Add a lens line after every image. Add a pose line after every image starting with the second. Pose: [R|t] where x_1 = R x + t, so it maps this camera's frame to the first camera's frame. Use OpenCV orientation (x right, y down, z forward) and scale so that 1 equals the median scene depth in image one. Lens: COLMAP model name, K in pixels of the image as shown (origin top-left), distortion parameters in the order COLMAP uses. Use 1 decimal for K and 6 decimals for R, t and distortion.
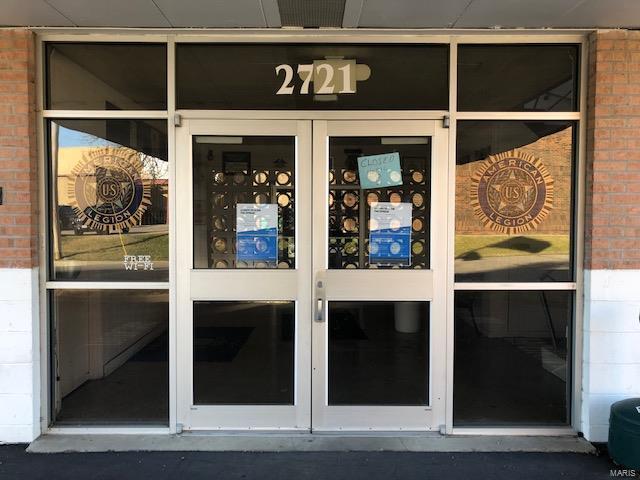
lens RADIAL K [[528.0, 0, 320.0], [0, 528.0, 240.0], [0, 0, 1]] dist [0.020174, -0.012042]
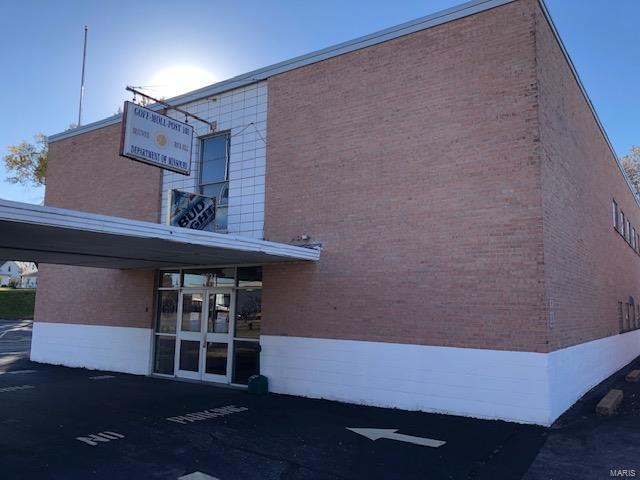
lens RADIAL K [[528.0, 0, 320.0], [0, 528.0, 240.0], [0, 0, 1]] dist [0.020174, -0.012042]
pose [[0.820732, -0.055233, -0.568637, 2.599940], [-0.036292, 0.988265, -0.148373, -0.056074], [0.570159, 0.142412, 0.809097, -1.447837]]
